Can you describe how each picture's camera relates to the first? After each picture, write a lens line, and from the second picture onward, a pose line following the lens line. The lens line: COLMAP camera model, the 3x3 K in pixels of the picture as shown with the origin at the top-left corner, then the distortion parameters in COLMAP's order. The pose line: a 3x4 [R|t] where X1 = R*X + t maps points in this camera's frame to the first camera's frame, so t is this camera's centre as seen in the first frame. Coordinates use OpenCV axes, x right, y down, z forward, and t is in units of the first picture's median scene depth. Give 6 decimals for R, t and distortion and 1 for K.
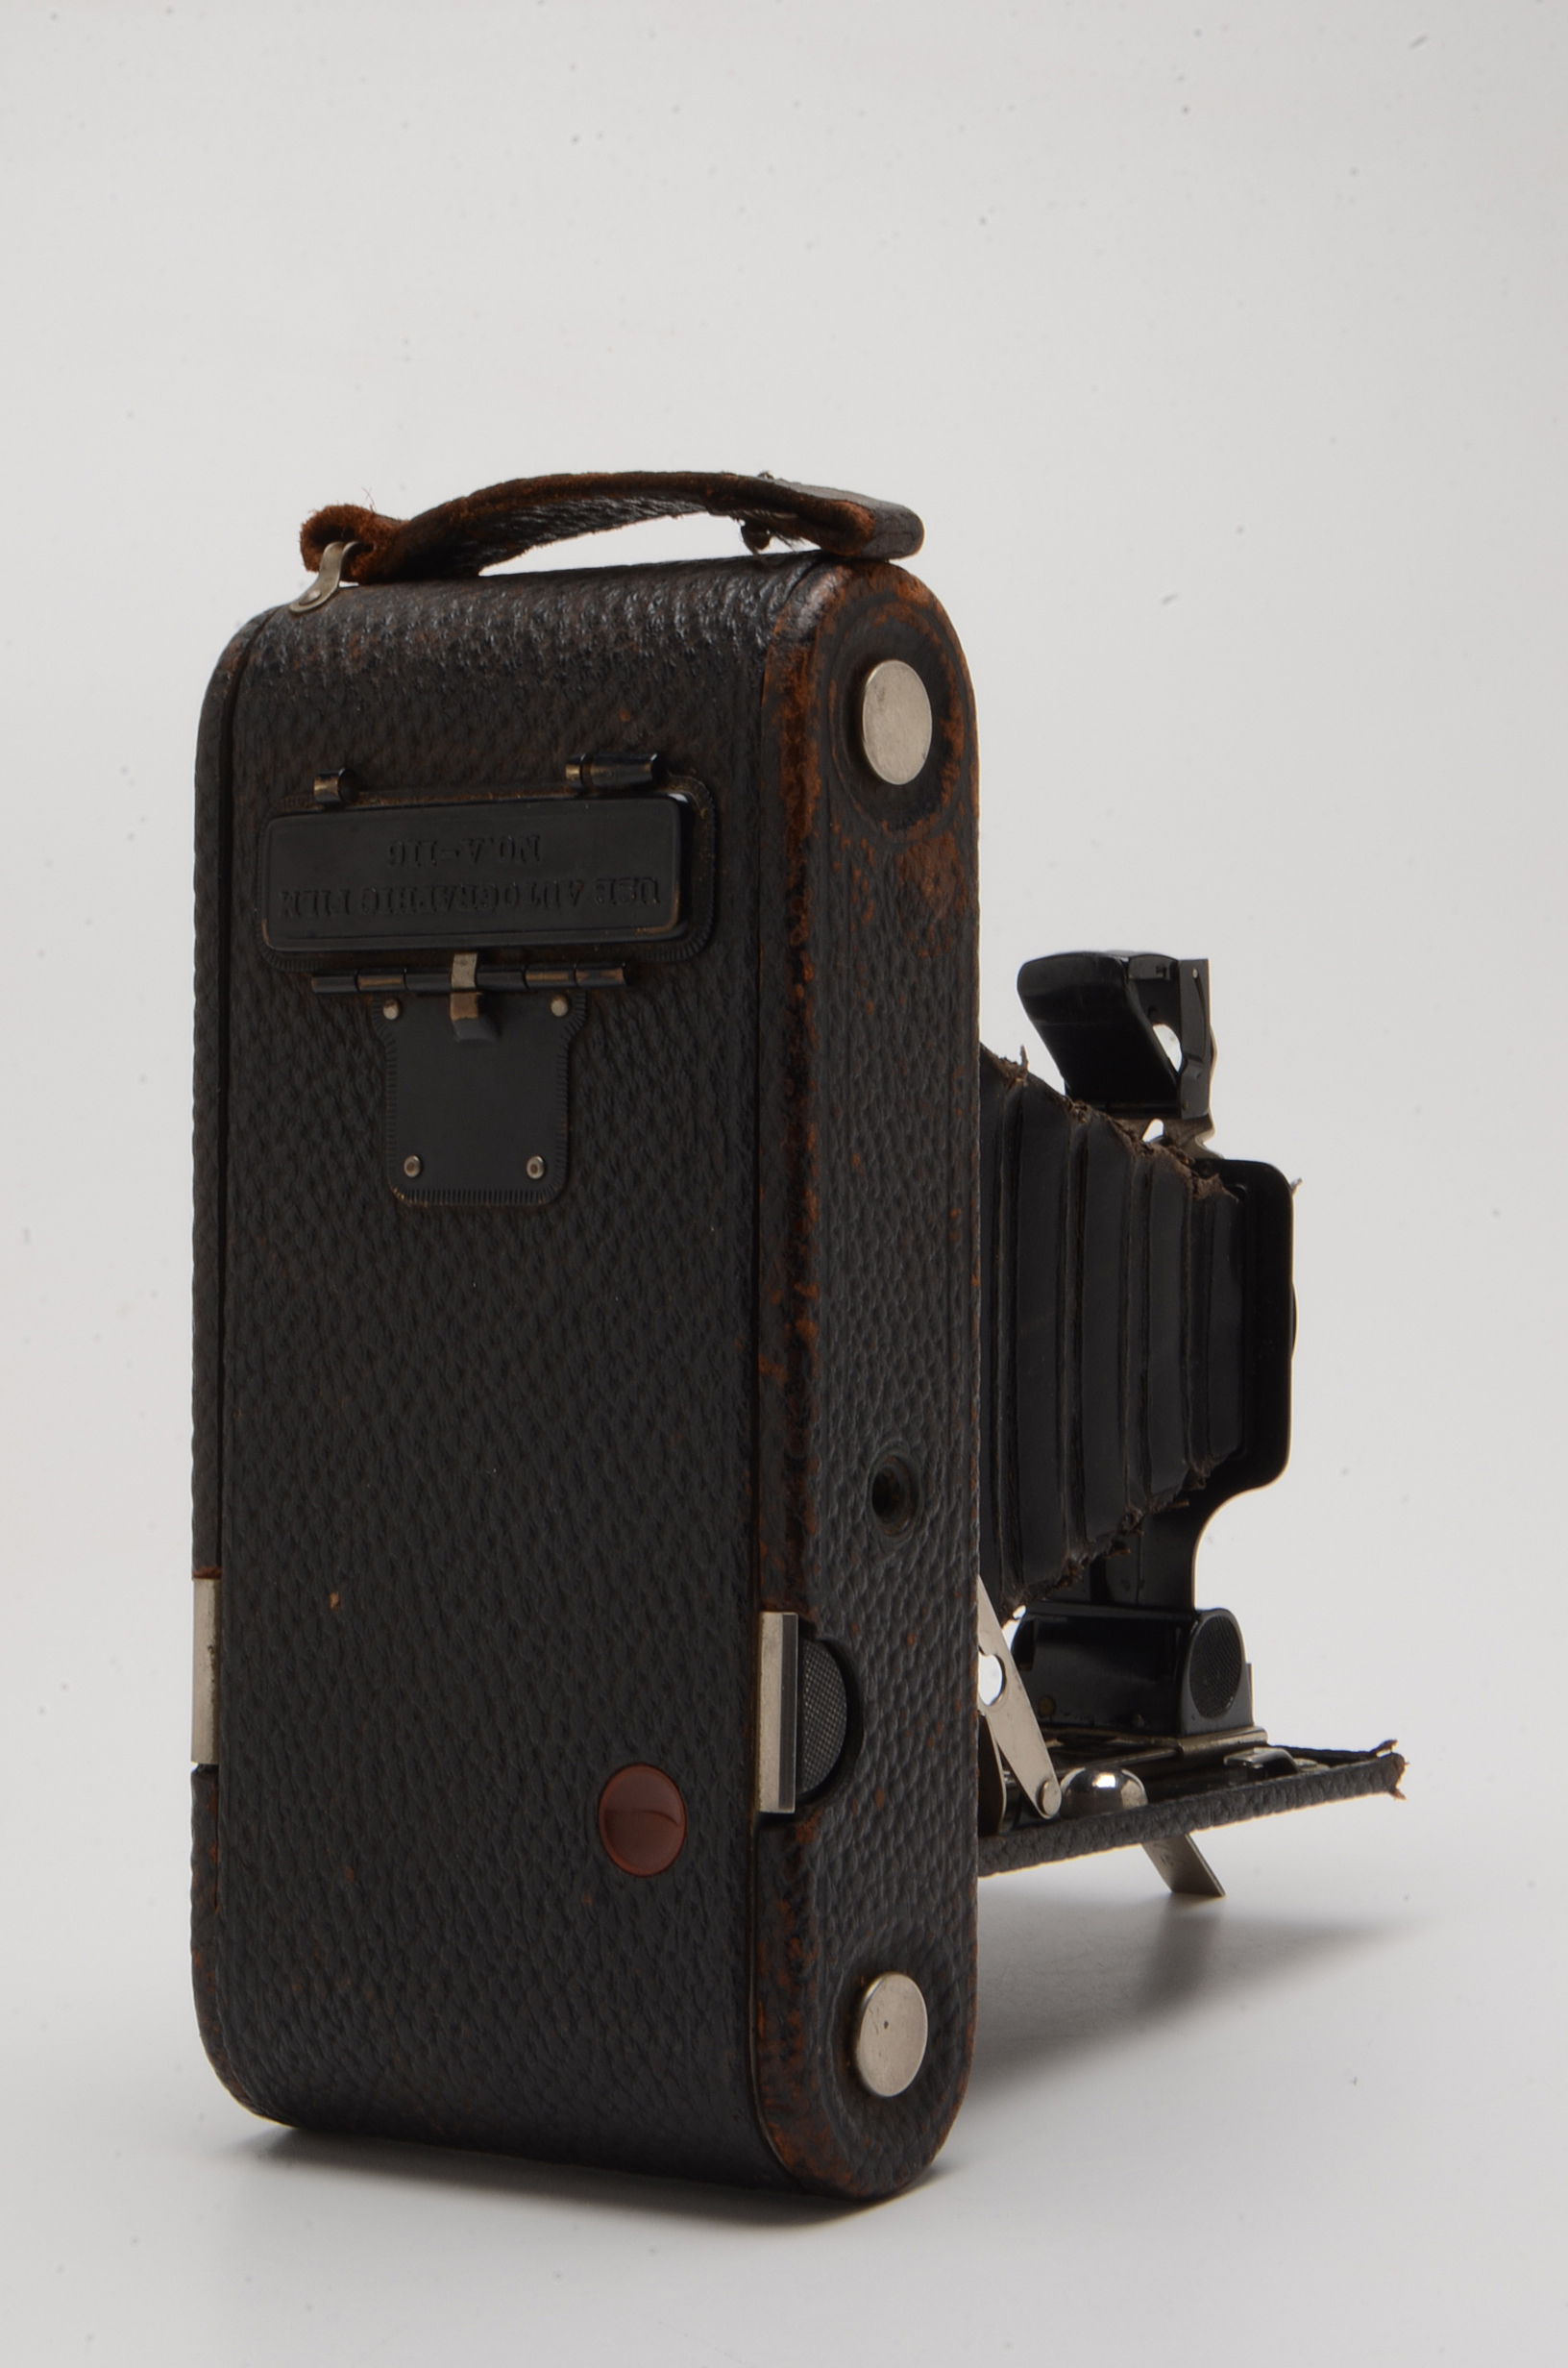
lens RADIAL K [[5537.0, 0, 785.9], [0, 5537.0, 1183.9], [0, 0, 1]] dist [-0.074172, 0.000000]
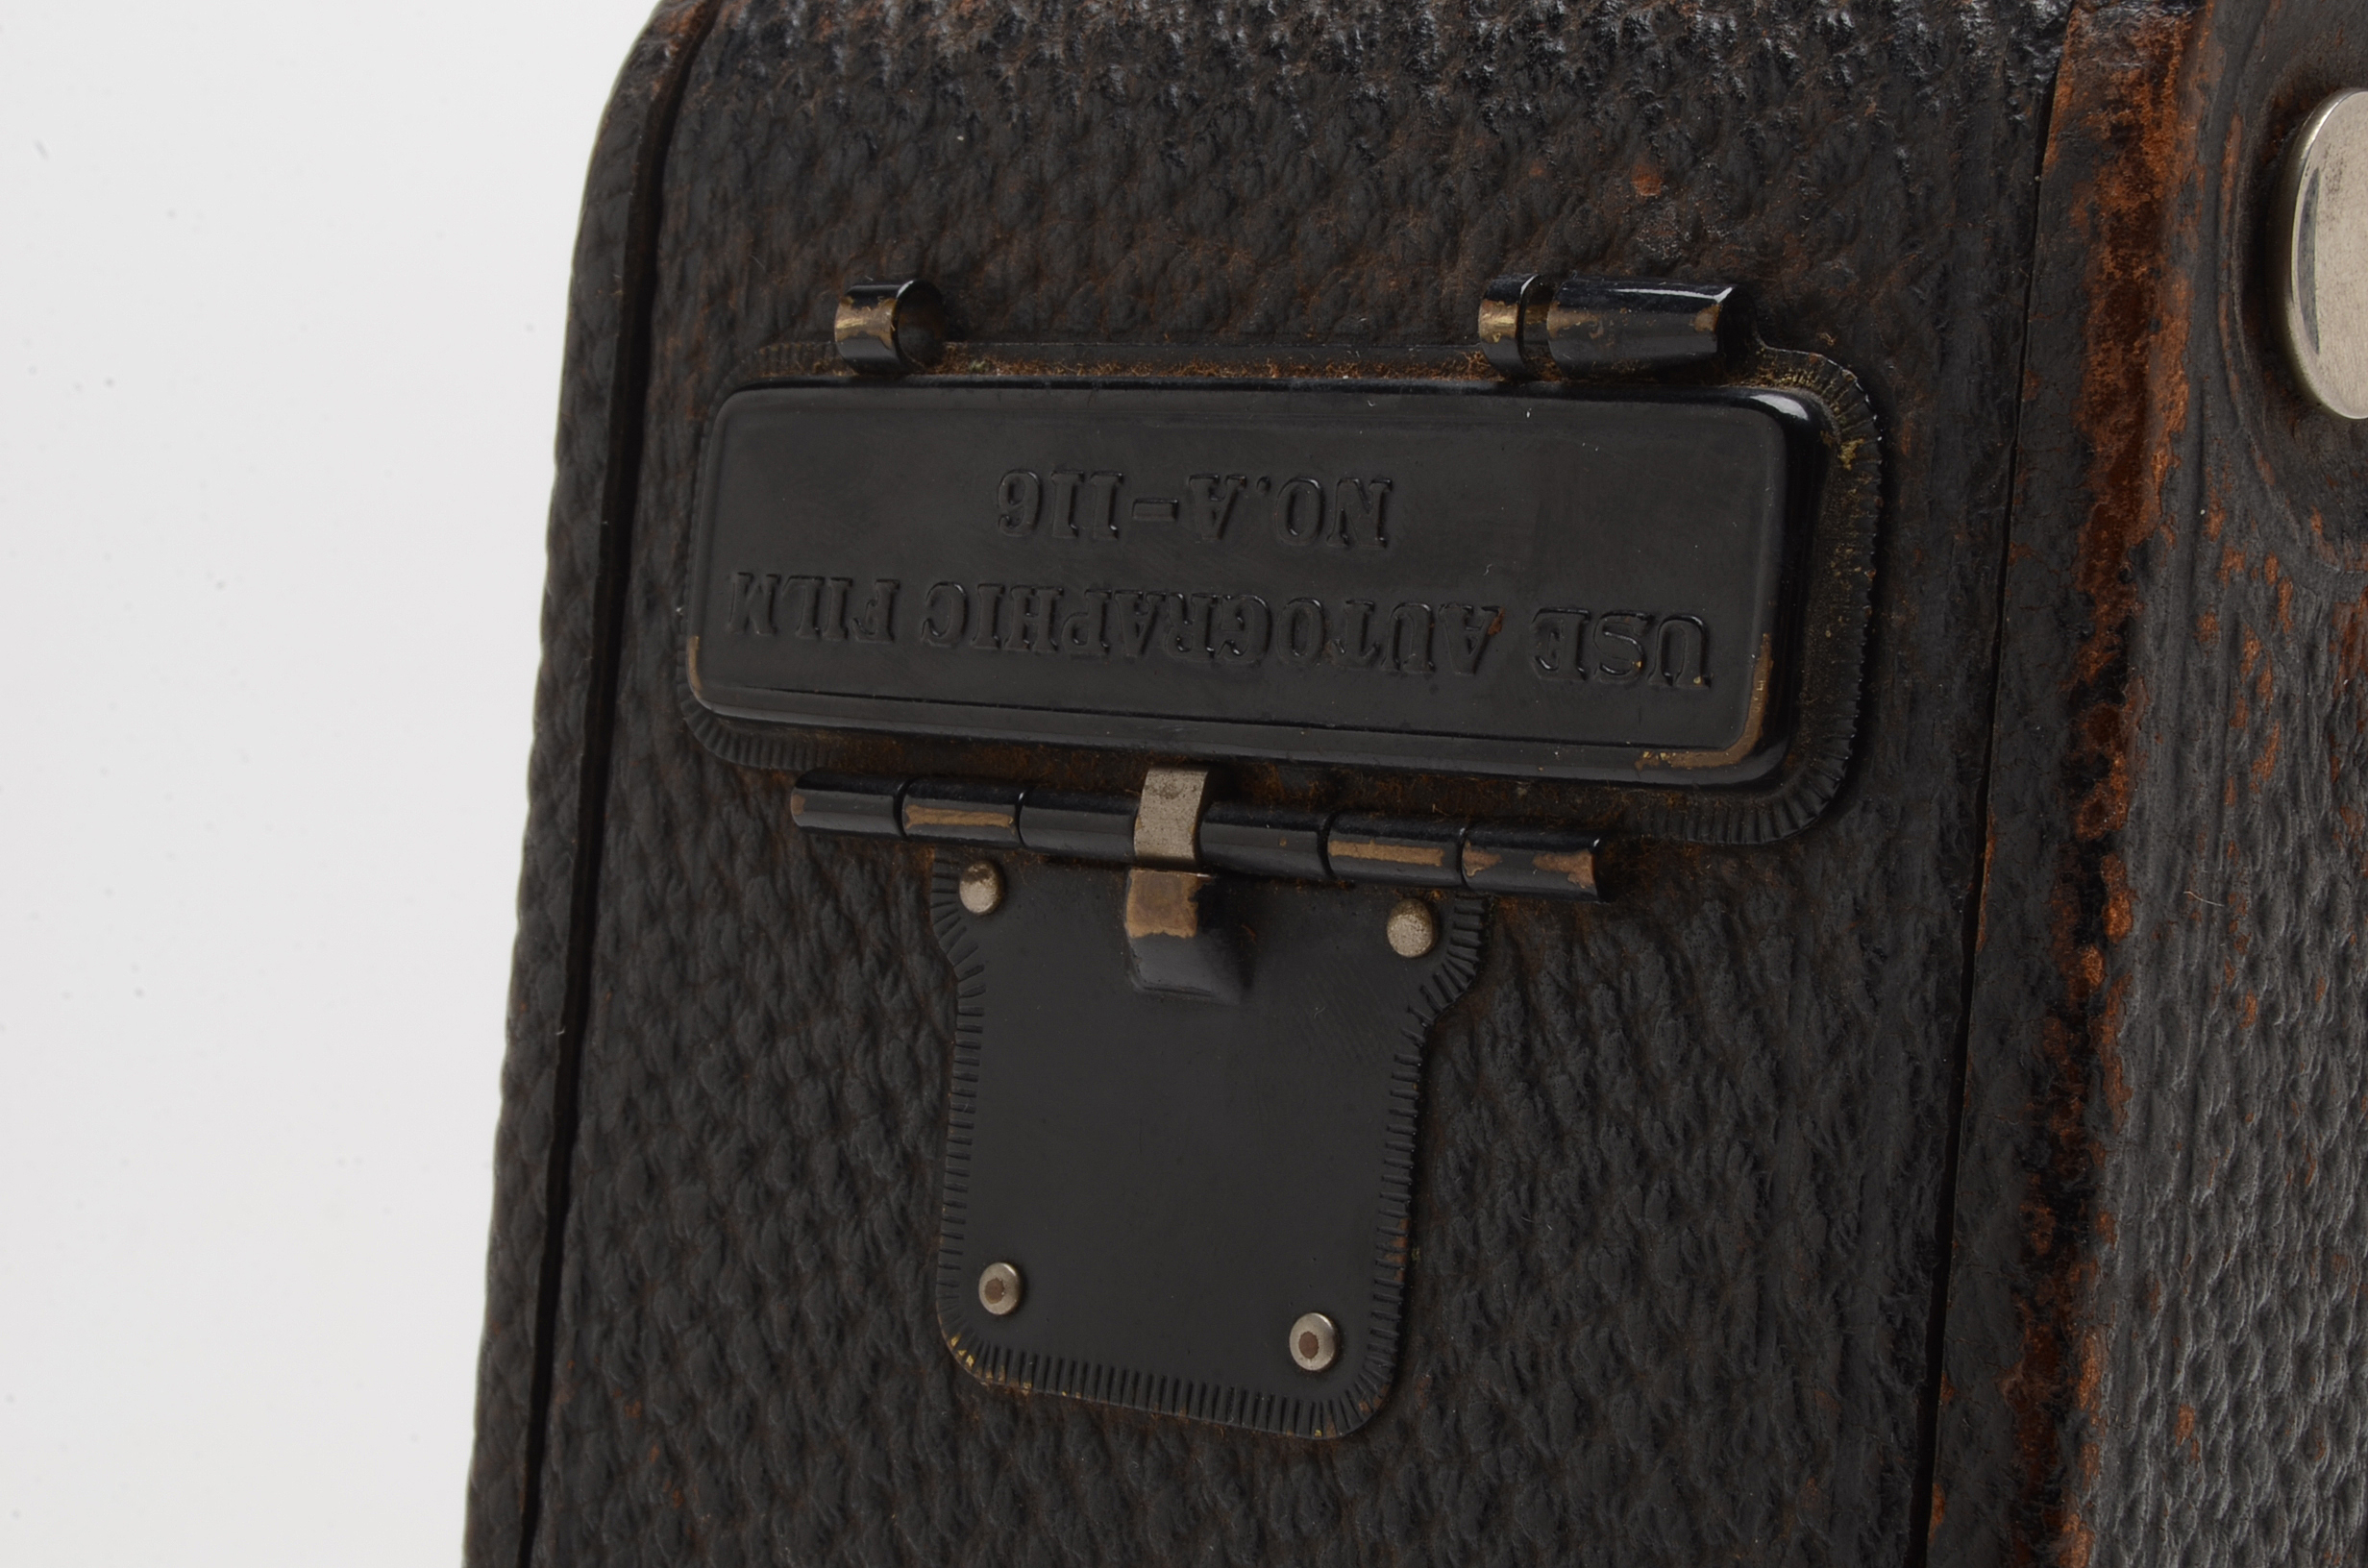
lens RADIAL K [[5537.0, 0, 1181.9], [0, 5537.0, 784.2], [0, 0, 1]] dist [-0.074172, 0.000000]
pose [[0.995414, 0.079210, -0.053627, -0.036802], [-0.079915, 0.996739, -0.011140, -0.036588], [0.052570, 0.015374, 0.998499, 0.616370]]
